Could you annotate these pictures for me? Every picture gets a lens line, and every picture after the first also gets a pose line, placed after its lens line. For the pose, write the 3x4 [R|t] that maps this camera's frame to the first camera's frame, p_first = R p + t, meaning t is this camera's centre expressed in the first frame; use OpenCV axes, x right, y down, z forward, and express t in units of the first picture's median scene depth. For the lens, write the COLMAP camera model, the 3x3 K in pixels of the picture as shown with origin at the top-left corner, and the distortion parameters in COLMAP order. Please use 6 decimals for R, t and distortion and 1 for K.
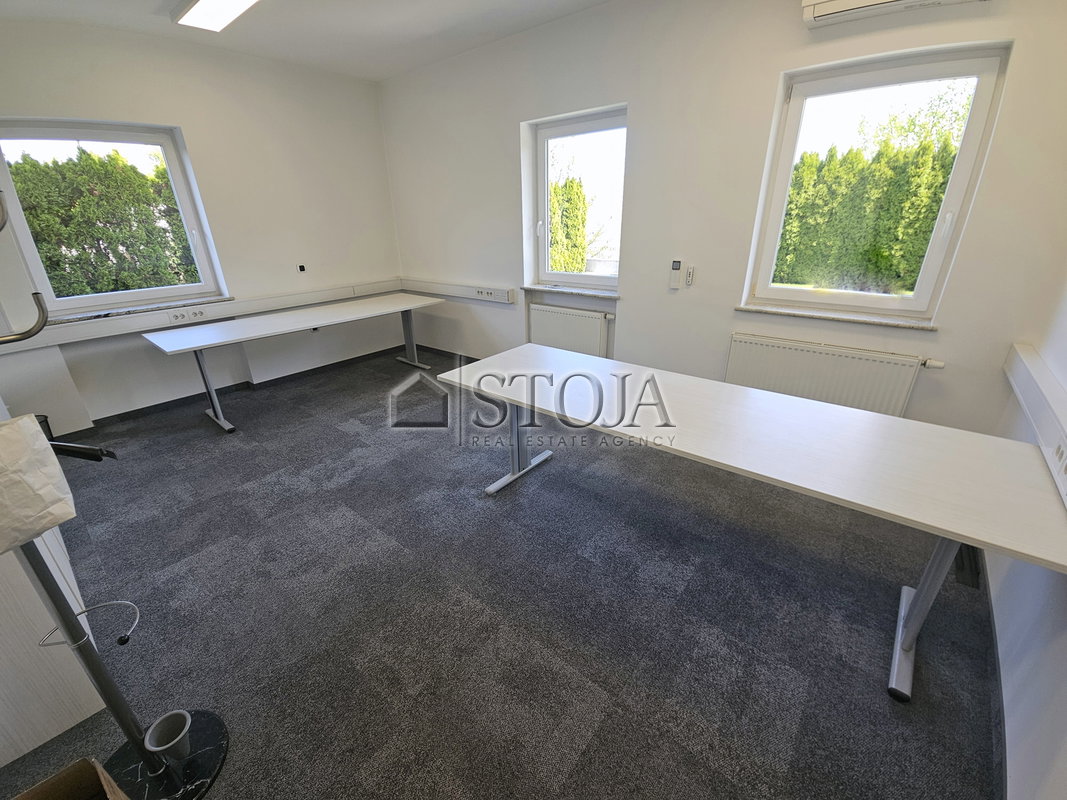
lens RADIAL K [[436.3, 0, 528.3], [0, 436.3, 409.2], [0, 0, 1]] dist [0.004519, -0.004536]
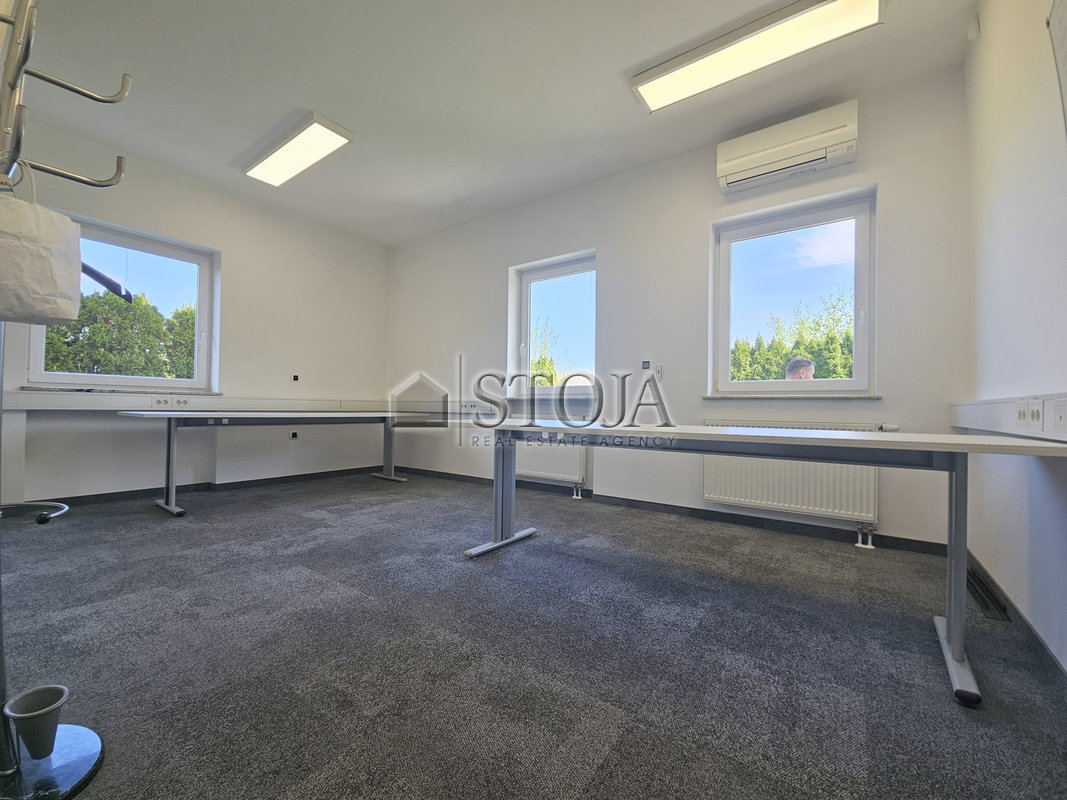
lens RADIAL K [[436.3, 0, 529.7], [0, 436.3, 403.1], [0, 0, 1]] dist [0.004519, -0.004536]
pose [[0.997451, 0.035969, 0.061619, -0.033203], [-0.007837, 0.913635, -0.406461, 0.283321], [-0.070917, 0.404942, 0.911588, 0.045411]]
